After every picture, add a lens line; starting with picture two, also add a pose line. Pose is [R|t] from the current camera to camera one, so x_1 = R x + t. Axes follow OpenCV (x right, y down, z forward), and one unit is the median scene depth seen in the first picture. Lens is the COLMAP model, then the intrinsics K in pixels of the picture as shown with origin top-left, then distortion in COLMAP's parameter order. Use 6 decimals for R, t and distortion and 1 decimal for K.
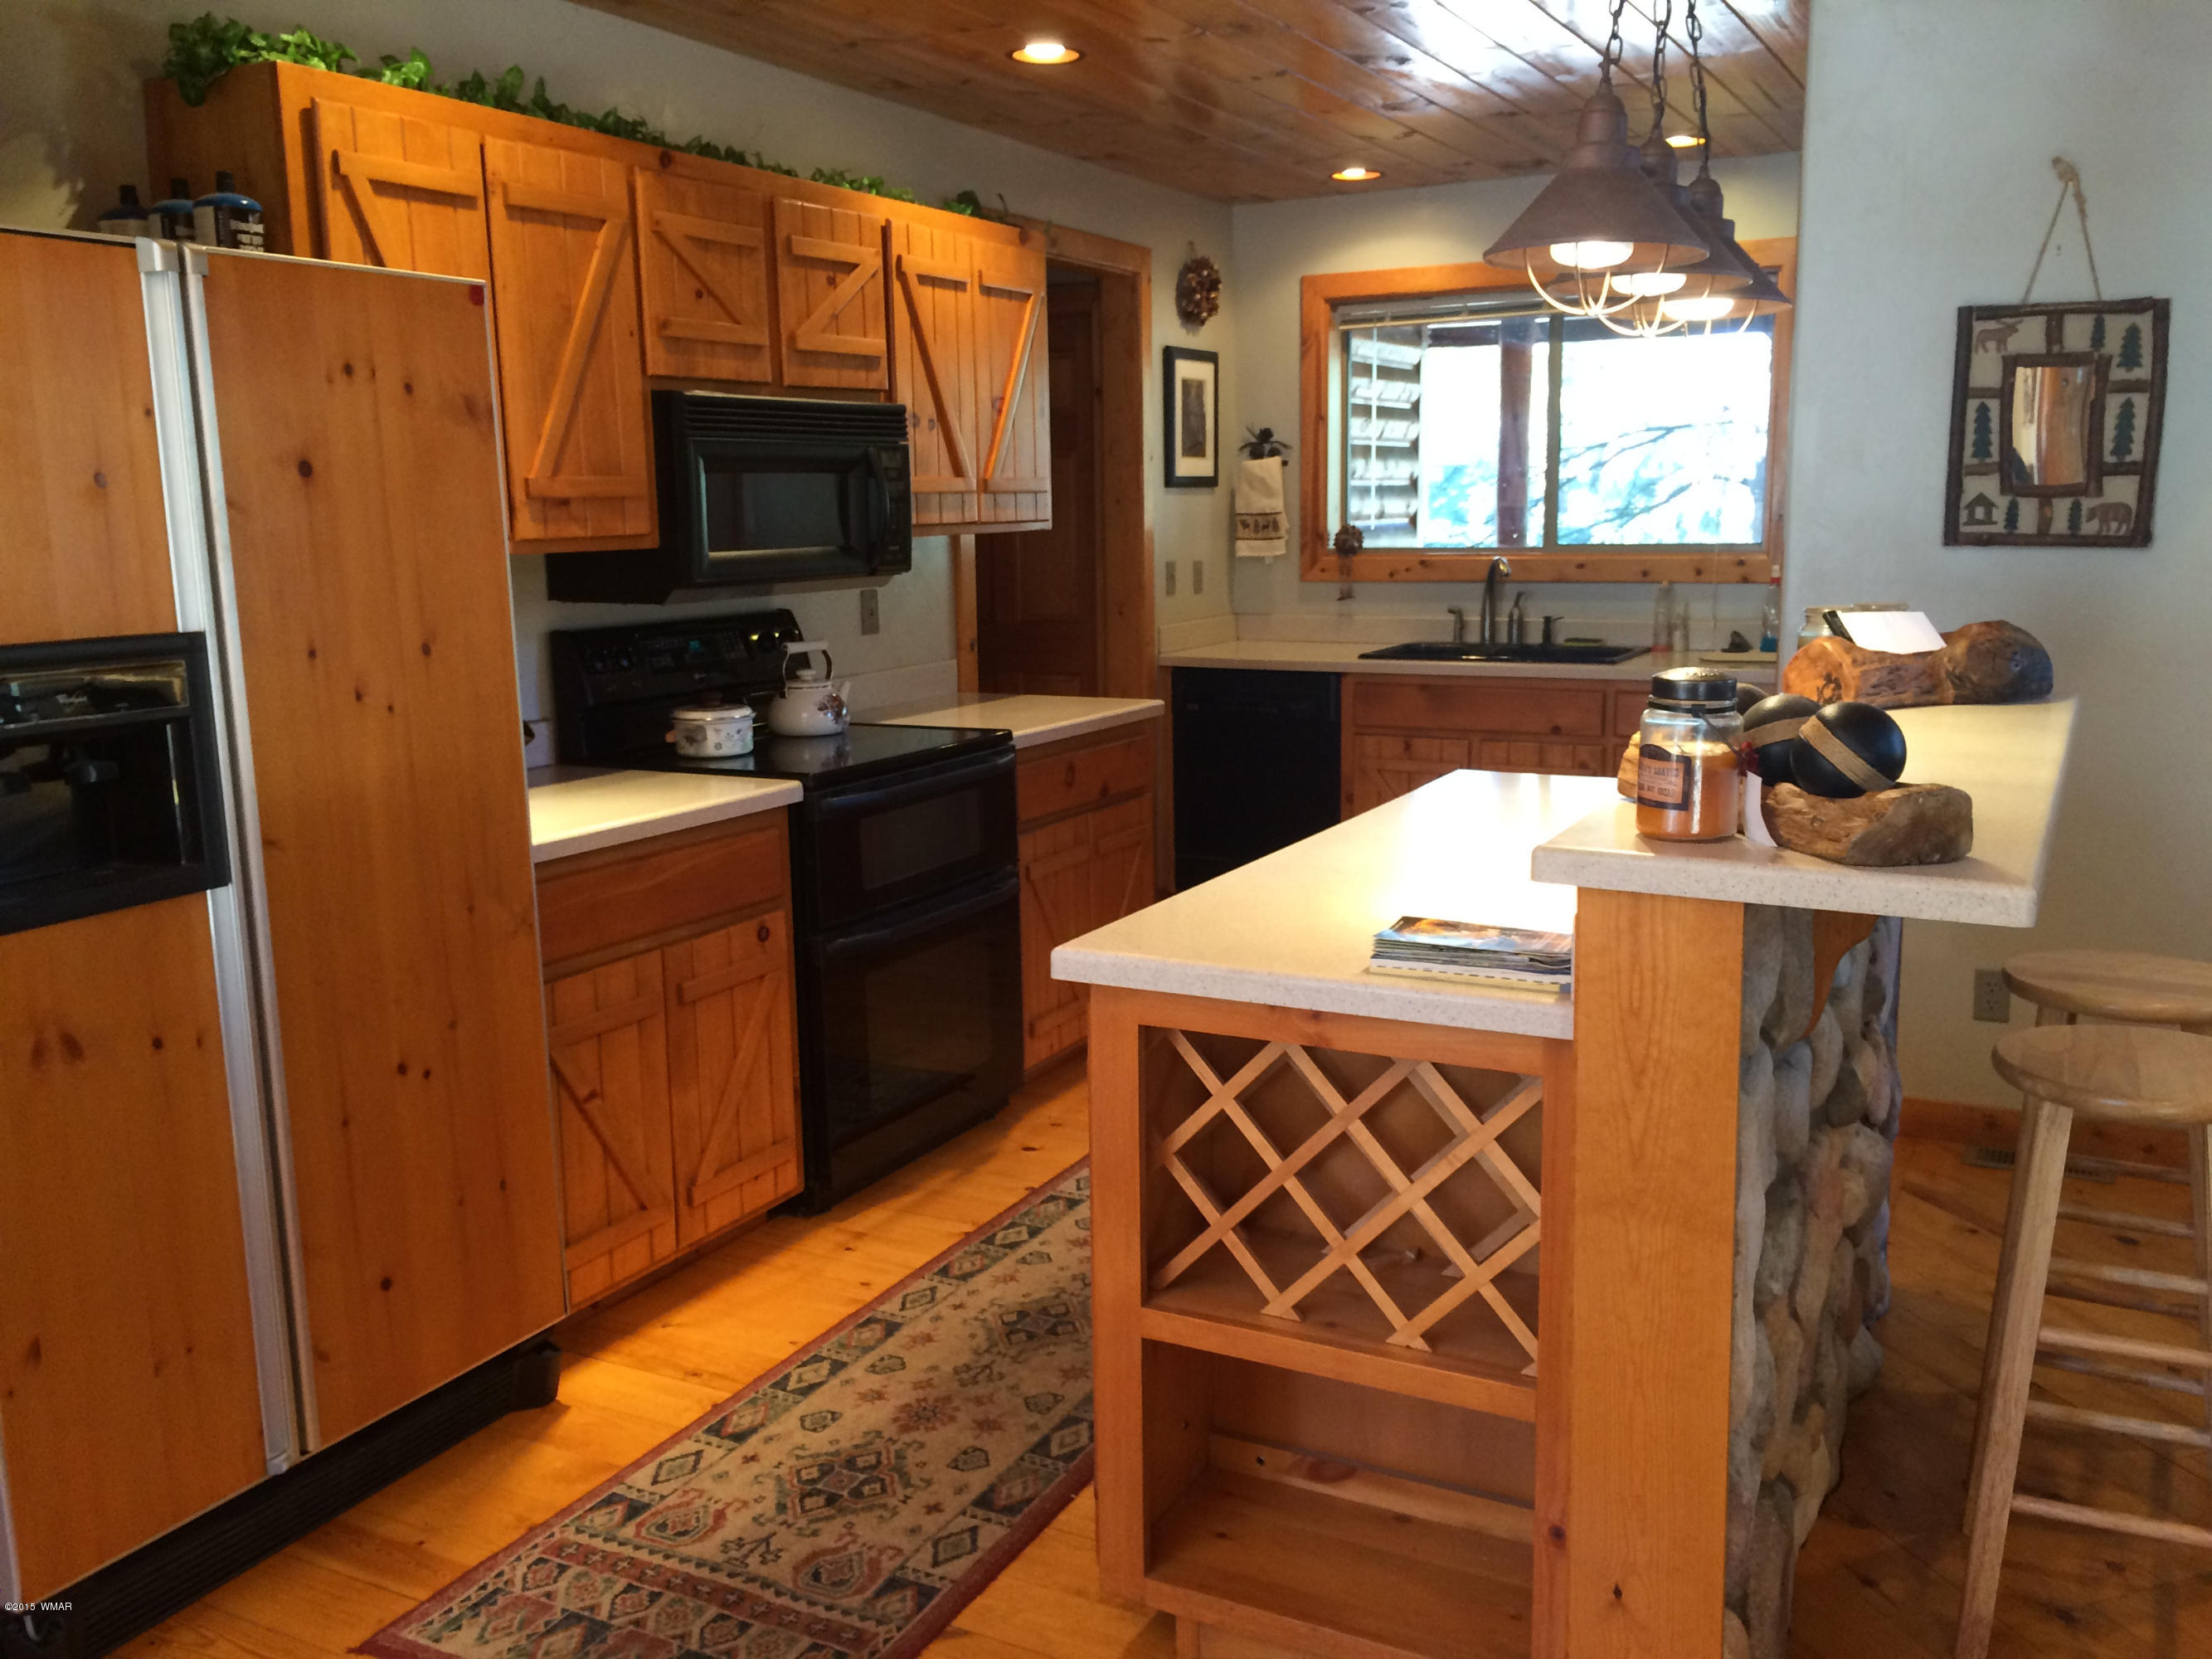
lens RADIAL K [[1889.1, 0, 1100.5], [0, 1889.1, 828.0], [0, 0, 1]] dist [0.078838, -0.101533]
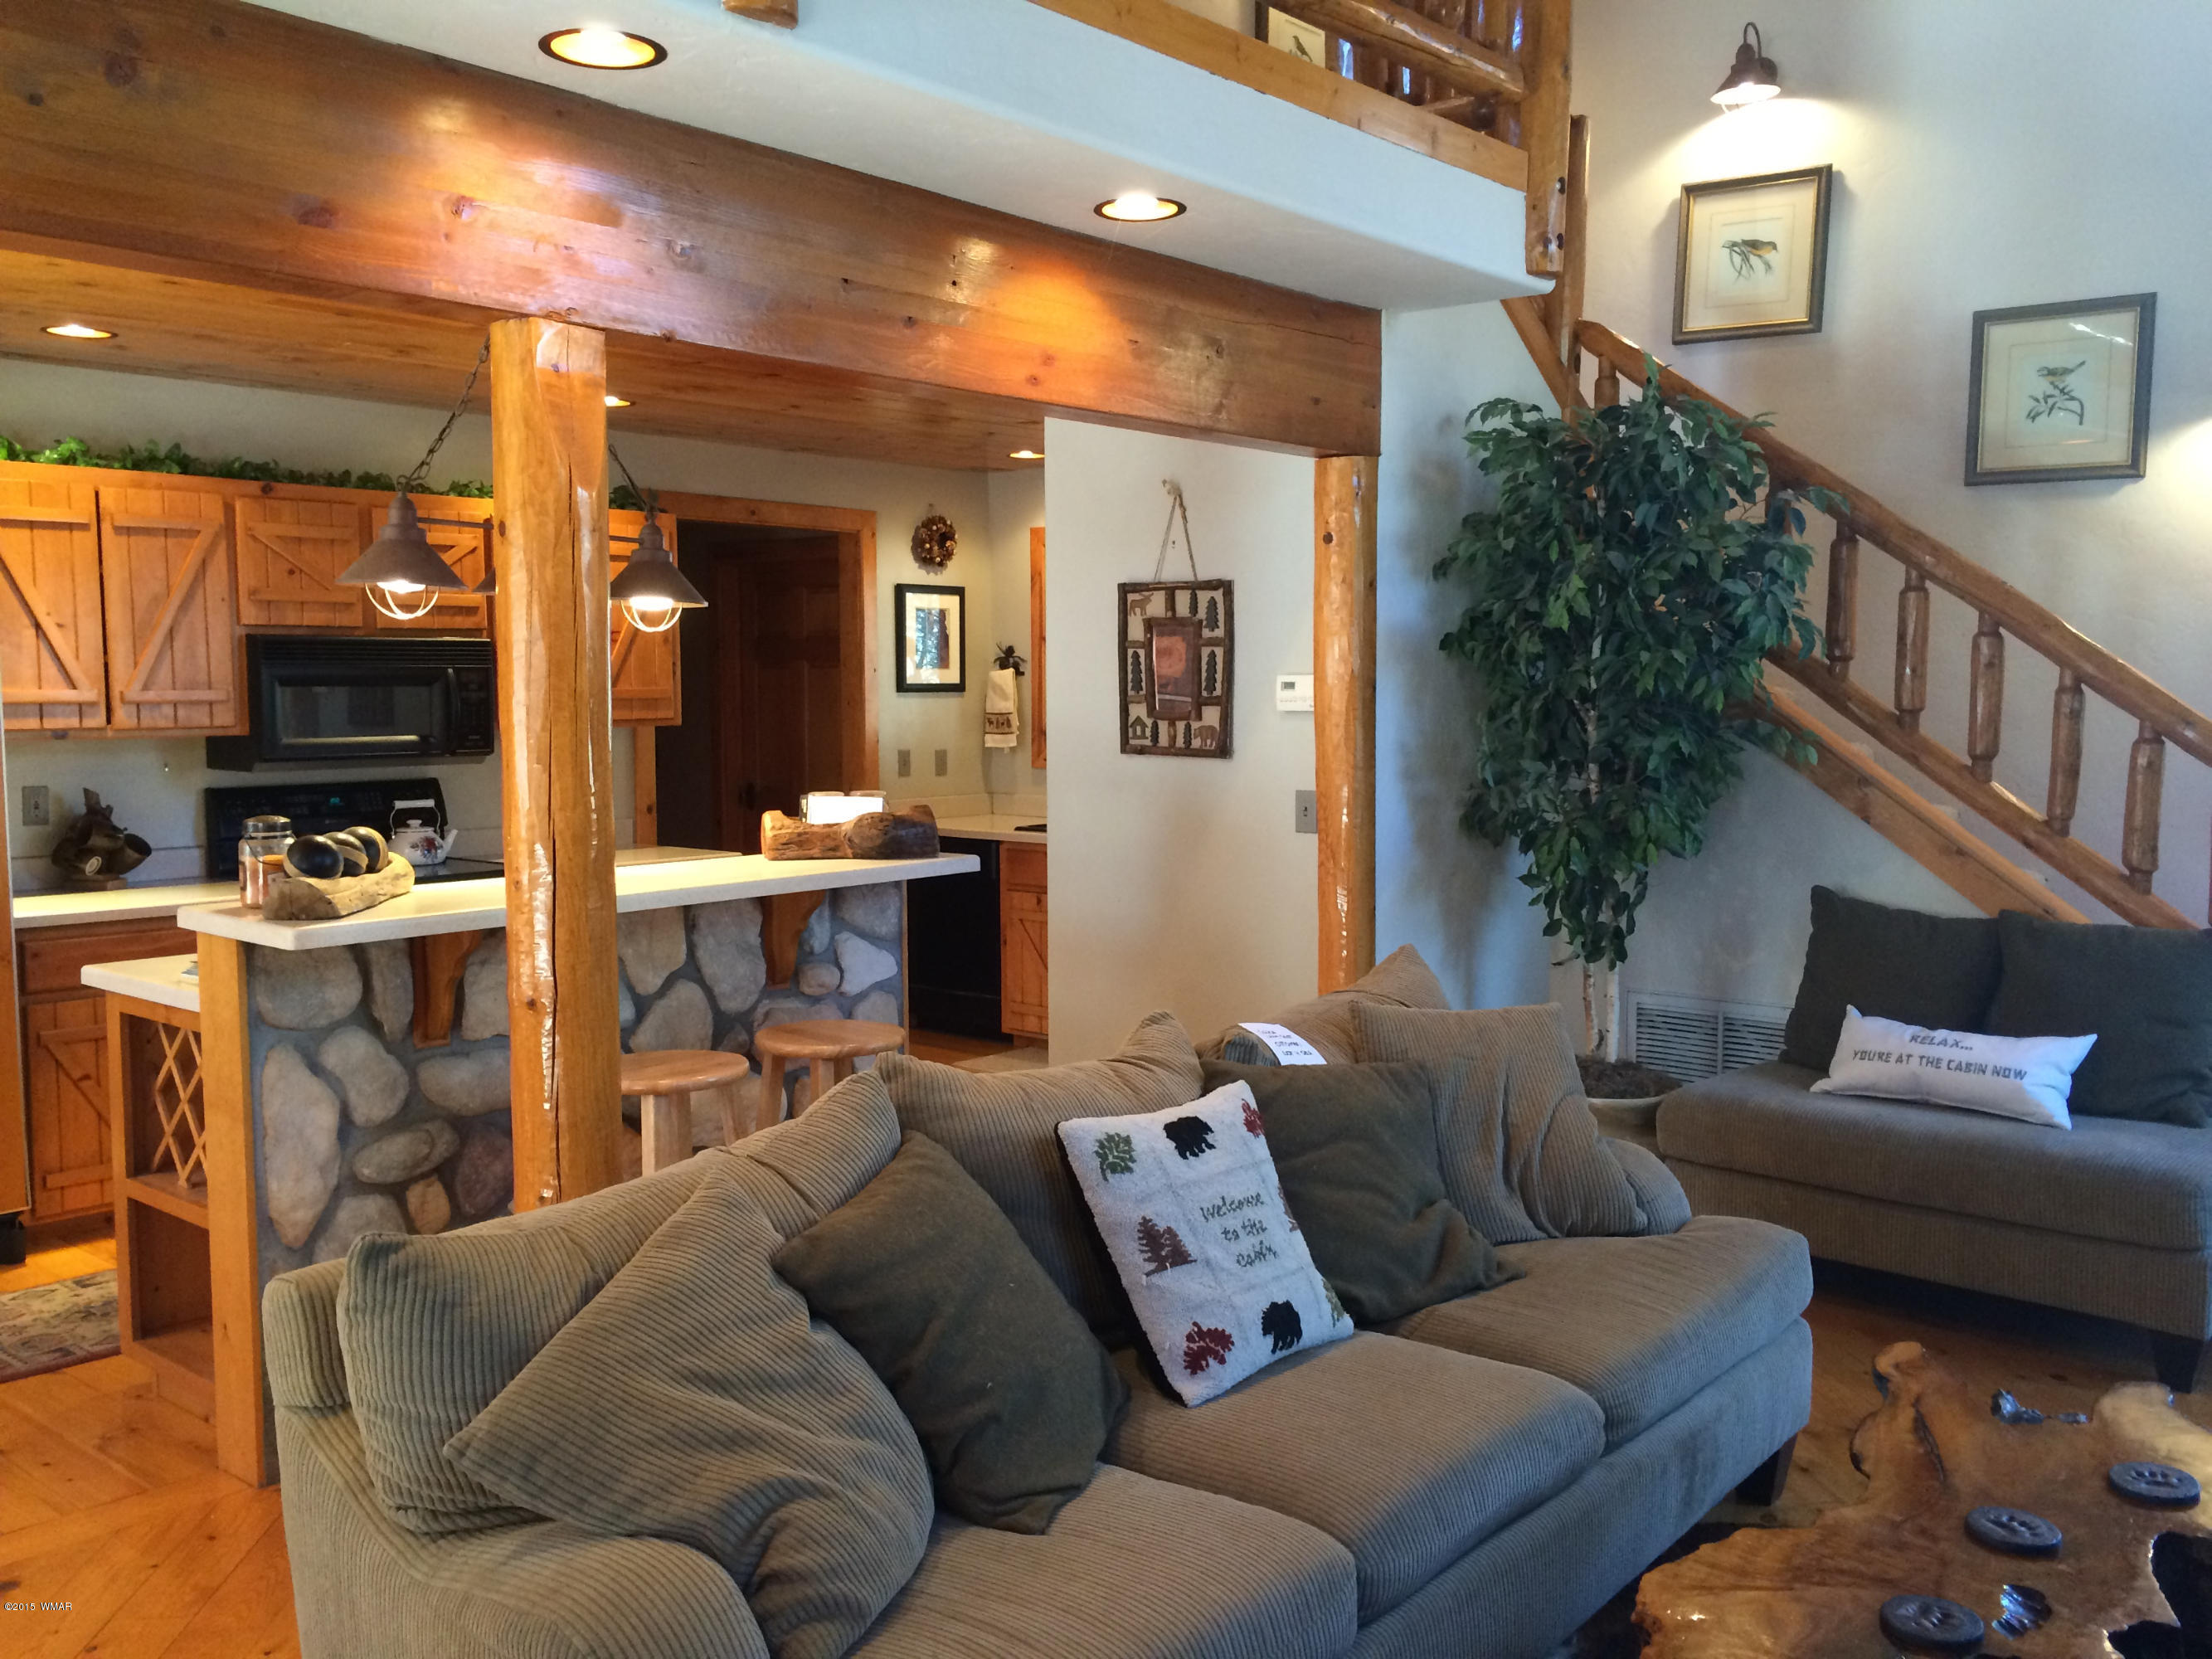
lens RADIAL K [[1889.1, 0, 1100.5], [0, 1889.1, 828.0], [0, 0, 1]] dist [0.078838, -0.101533]
pose [[0.972848, 0.030106, -0.229480, 0.481140], [-0.051507, 0.994802, -0.087844, 0.015934], [0.225643, 0.097278, 0.969341, -0.198908]]
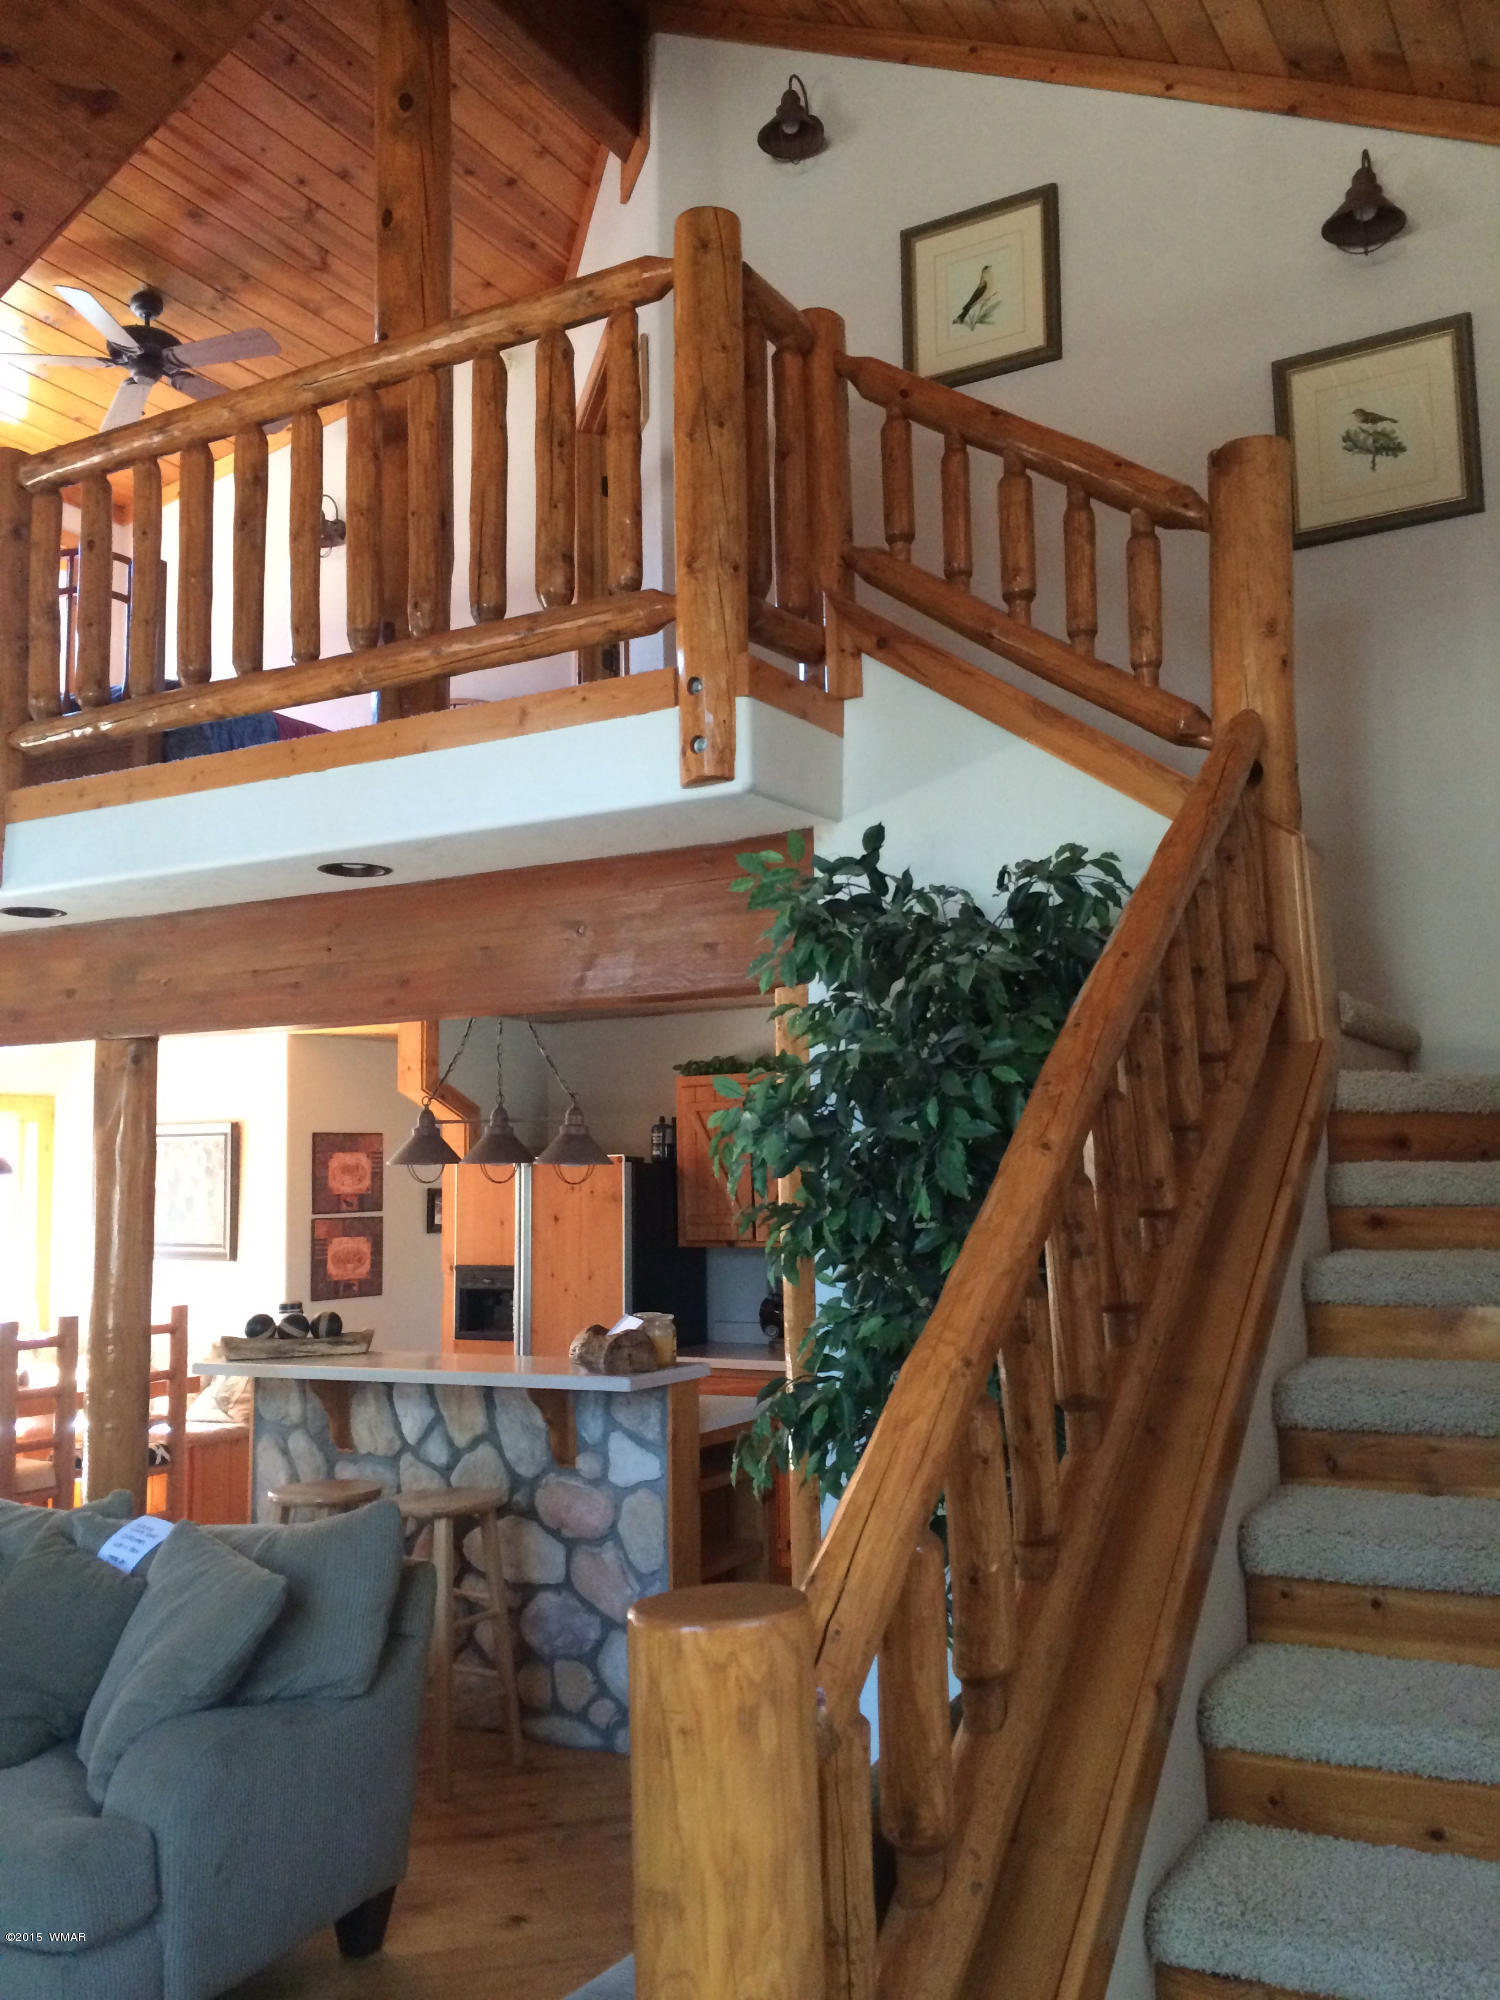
lens RADIAL K [[1704.6, 0, 762.9], [0, 1704.6, 996.8], [0, 0, 1]] dist [0.079111, -0.094464]
pose [[-0.029660, -0.094125, -0.995118, 1.048307], [-0.154258, 0.984061, -0.088481, -0.147277], [0.987585, 0.150881, -0.043707, 0.584887]]
